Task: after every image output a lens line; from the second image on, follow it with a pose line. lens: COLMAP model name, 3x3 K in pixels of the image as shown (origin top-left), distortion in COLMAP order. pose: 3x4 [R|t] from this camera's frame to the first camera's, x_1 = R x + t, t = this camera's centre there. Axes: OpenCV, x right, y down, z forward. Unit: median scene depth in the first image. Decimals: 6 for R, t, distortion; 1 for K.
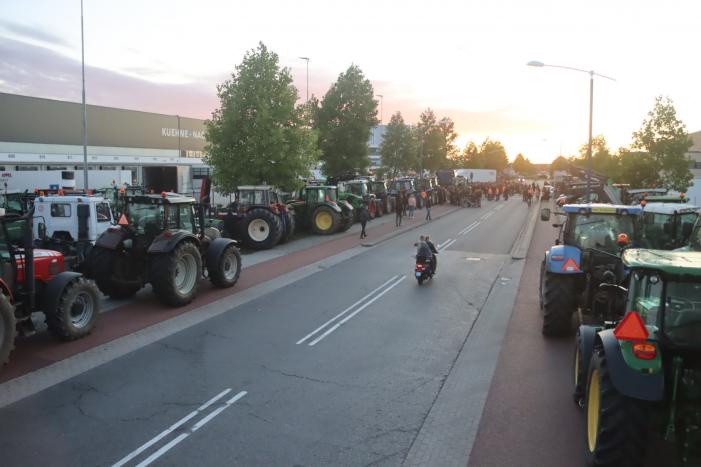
lens RADIAL K [[565.9, 0, 339.3], [0, 565.9, 211.4], [0, 0, 1]] dist [-0.109106, 0.001449]
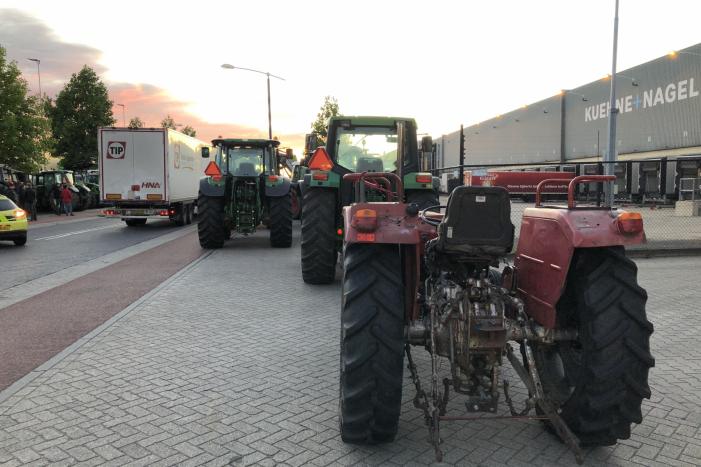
lens RADIAL K [[570.3, 0, 353.6], [0, 570.3, 231.6], [0, 0, 1]] dist [0.030443, -0.011231]
pose [[0.909331, -0.052091, 0.412799, 0.025927], [0.058097, 0.998309, -0.002002, 0.114863], [-0.411996, 0.025803, 0.910820, -0.285881]]
